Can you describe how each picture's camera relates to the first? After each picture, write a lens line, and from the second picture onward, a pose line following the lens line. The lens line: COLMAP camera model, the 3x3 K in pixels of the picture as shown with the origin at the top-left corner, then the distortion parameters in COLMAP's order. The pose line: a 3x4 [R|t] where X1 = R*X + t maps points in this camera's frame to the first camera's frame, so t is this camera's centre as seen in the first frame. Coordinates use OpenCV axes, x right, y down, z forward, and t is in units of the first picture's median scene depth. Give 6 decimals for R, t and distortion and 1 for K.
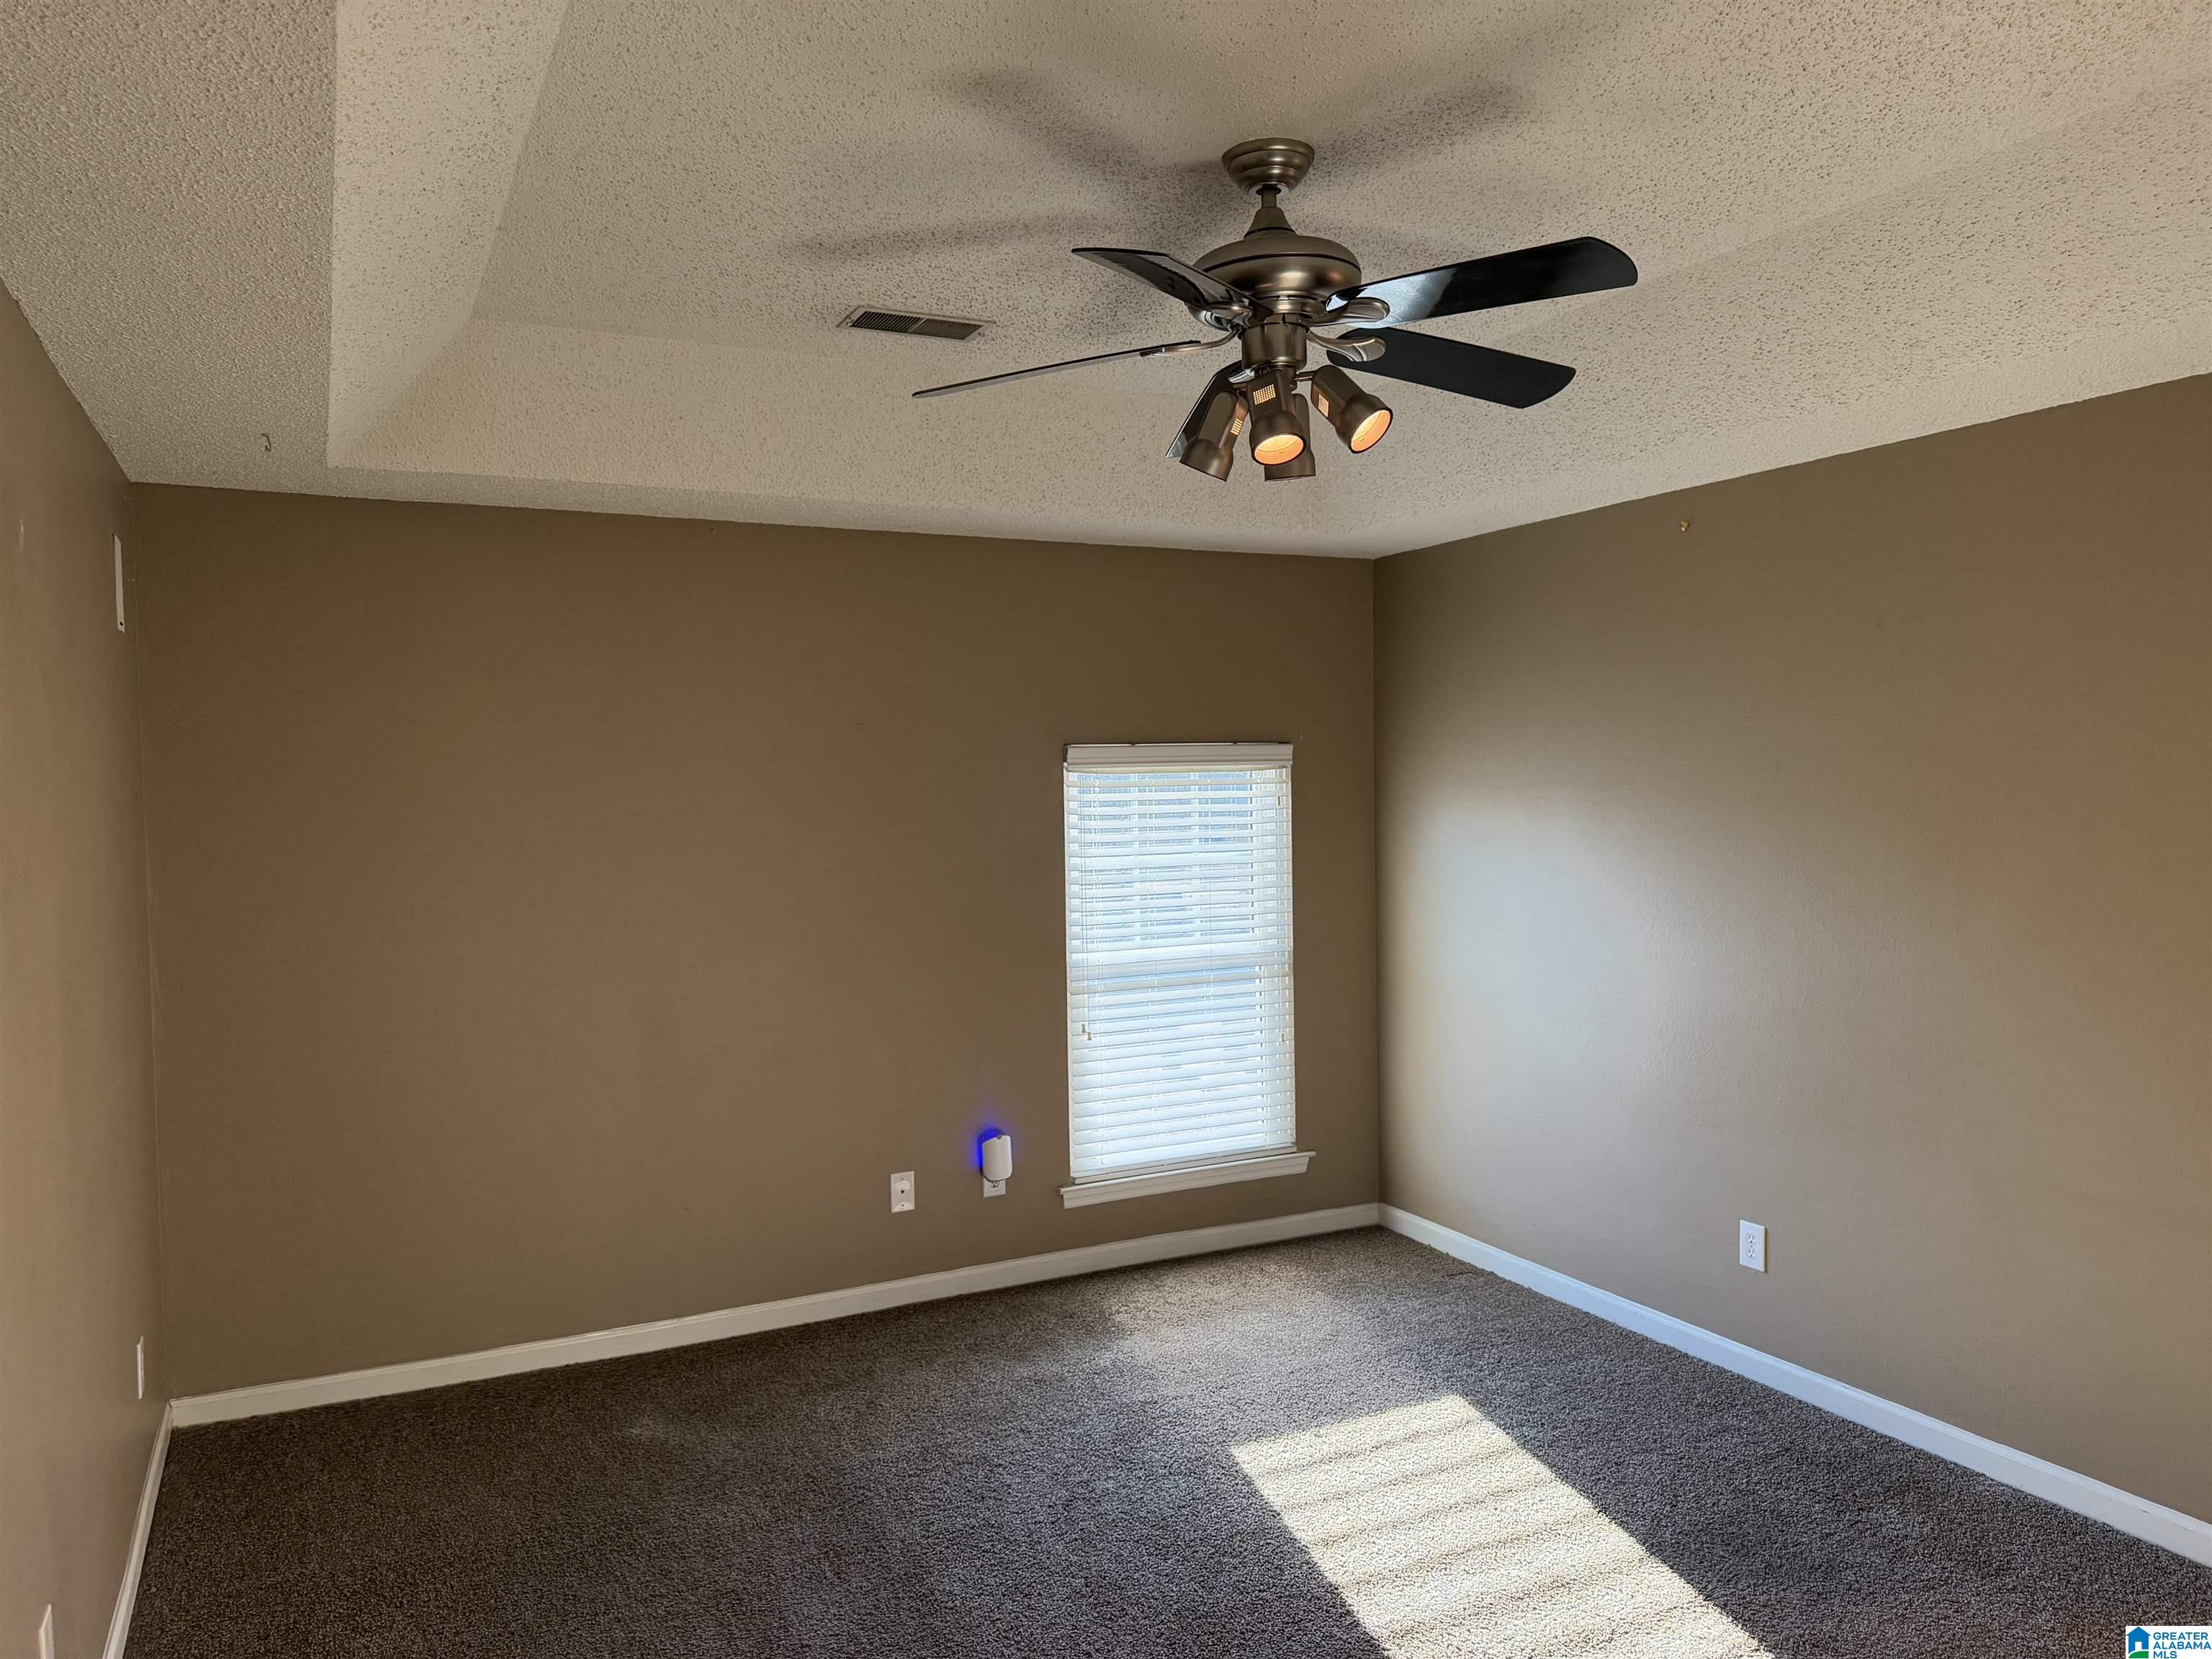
lens RADIAL K [[1544.3, 0, 1102.9], [0, 1544.3, 835.4], [0, 0, 1]] dist [0.117094, -0.206876]
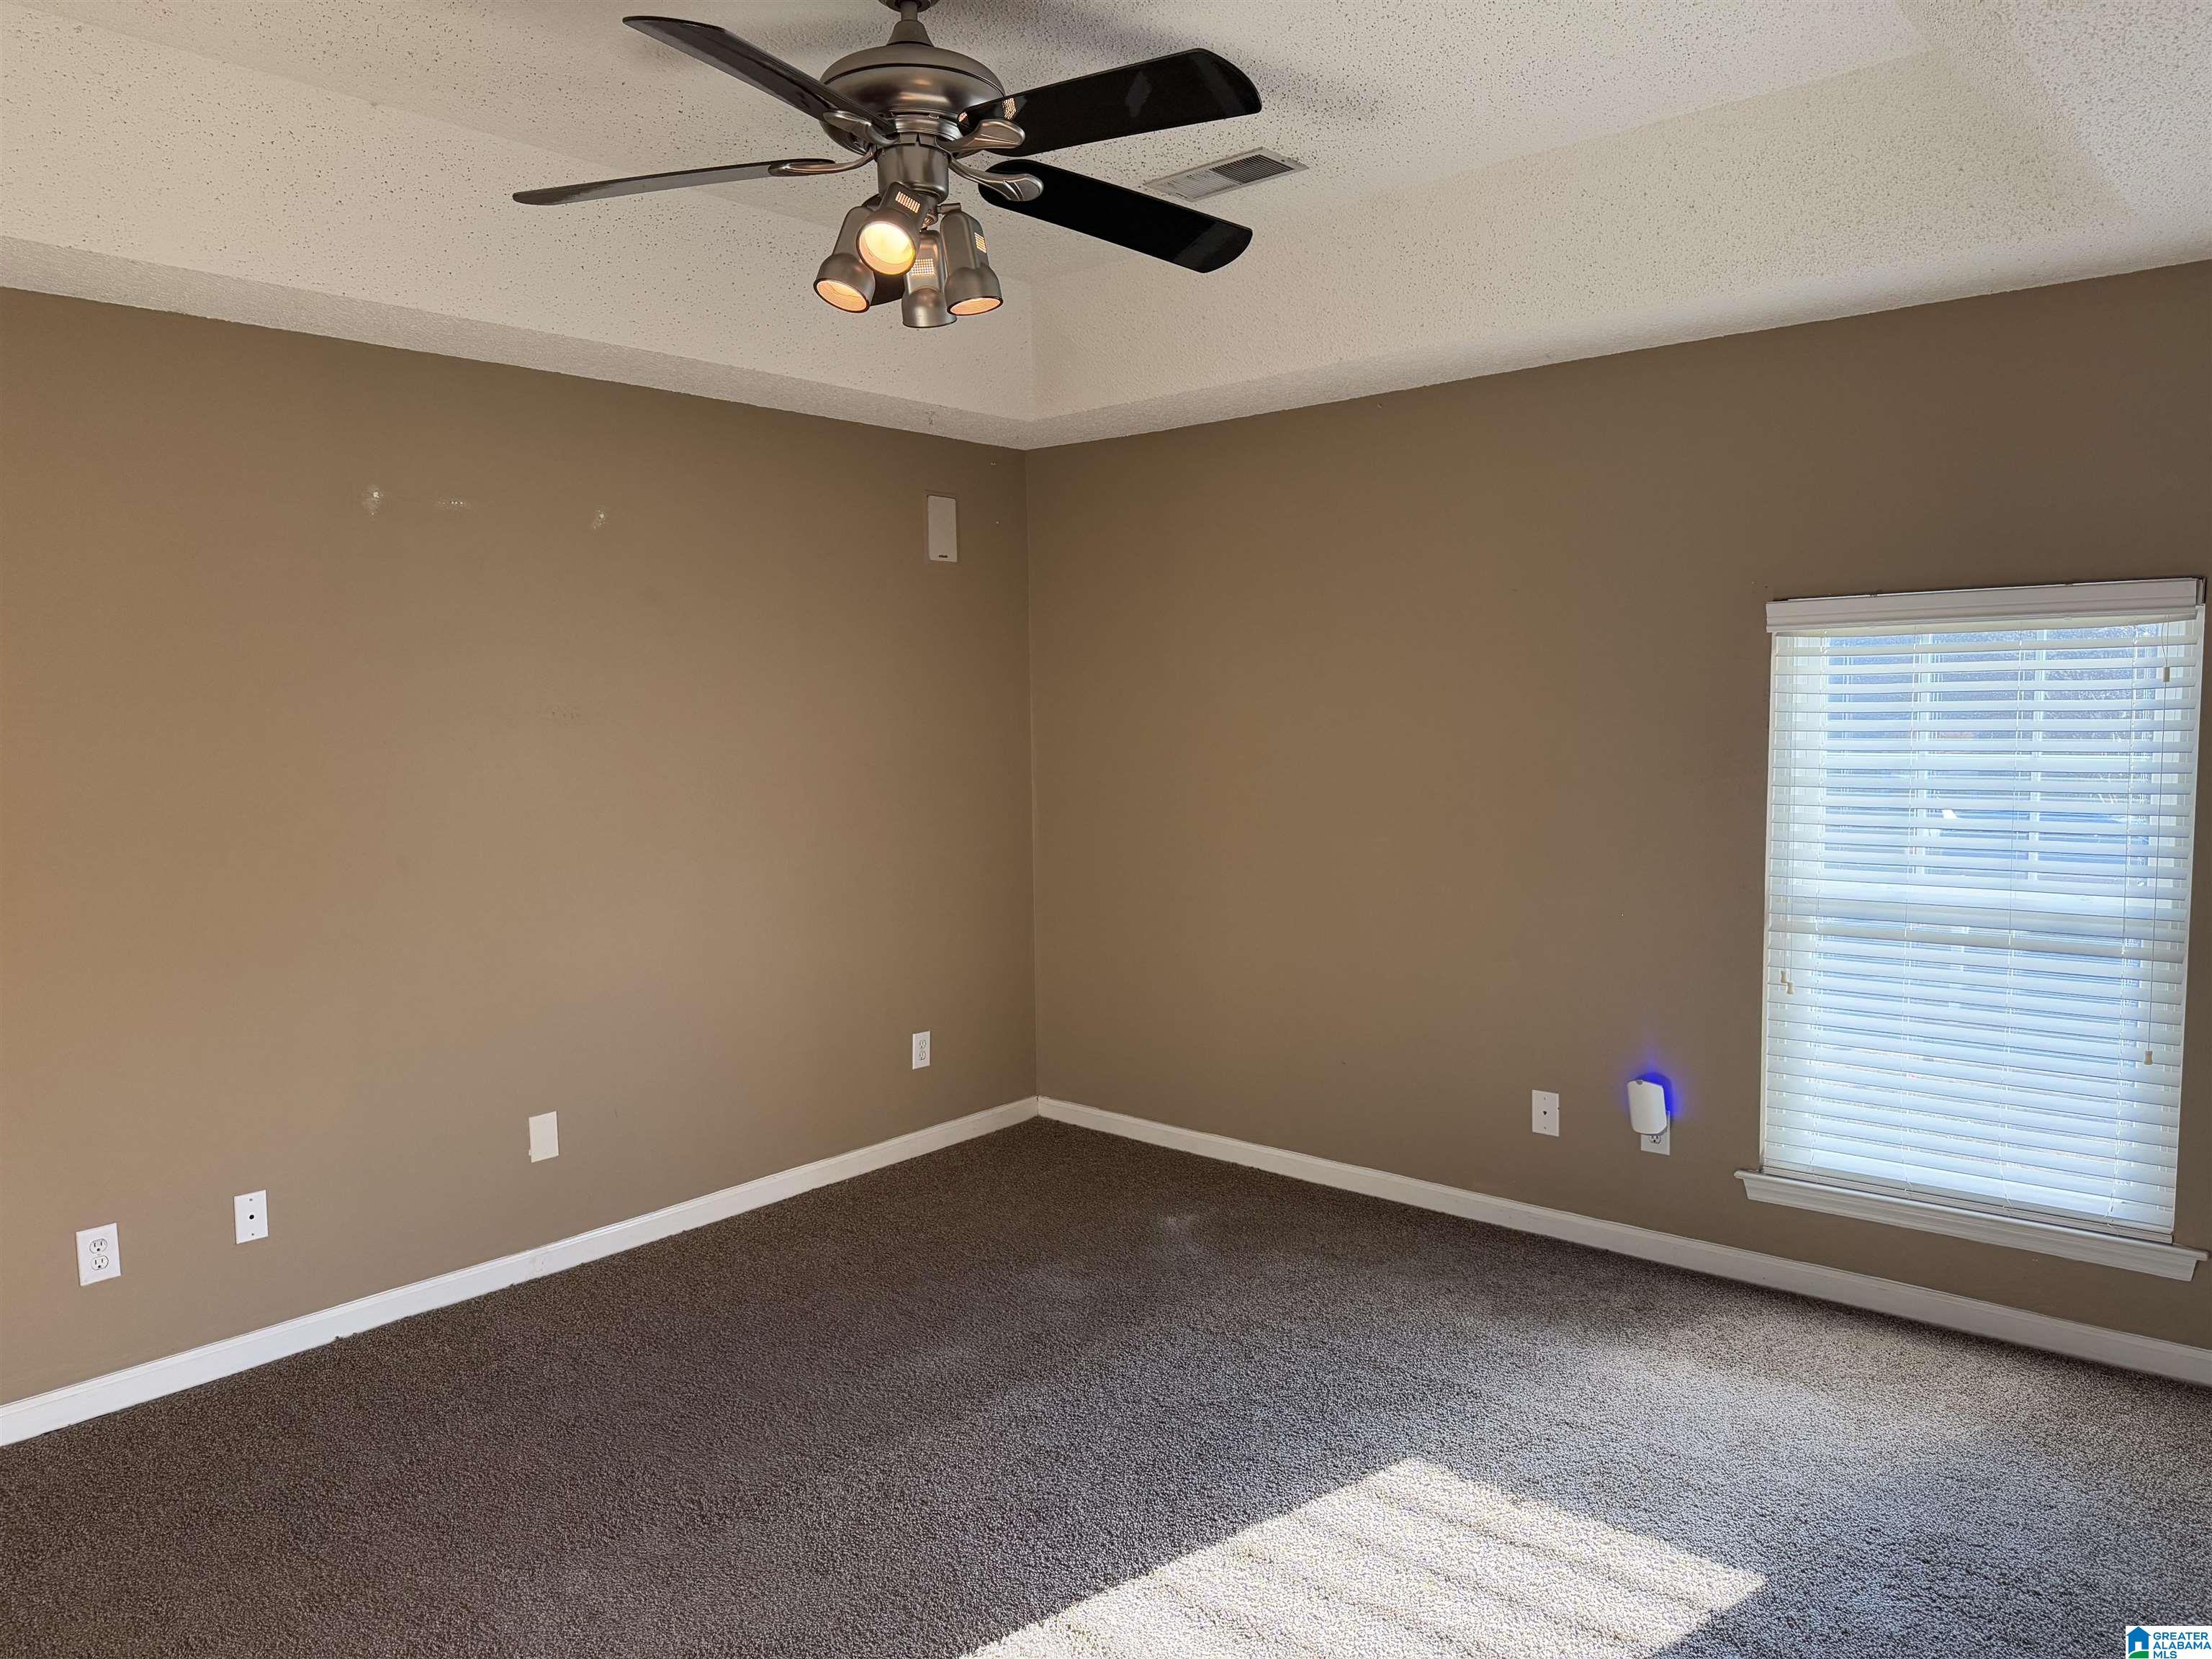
lens RADIAL K [[1572.0, 0, 1104.1], [0, 1572.0, 868.0], [0, 0, 1]] dist [0.067788, -0.066614]
pose [[0.382922, 0.114878, -0.916610, 0.573846], [-0.012266, 0.992782, 0.119301, -0.017748], [0.923699, -0.034440, 0.381567, 0.399457]]
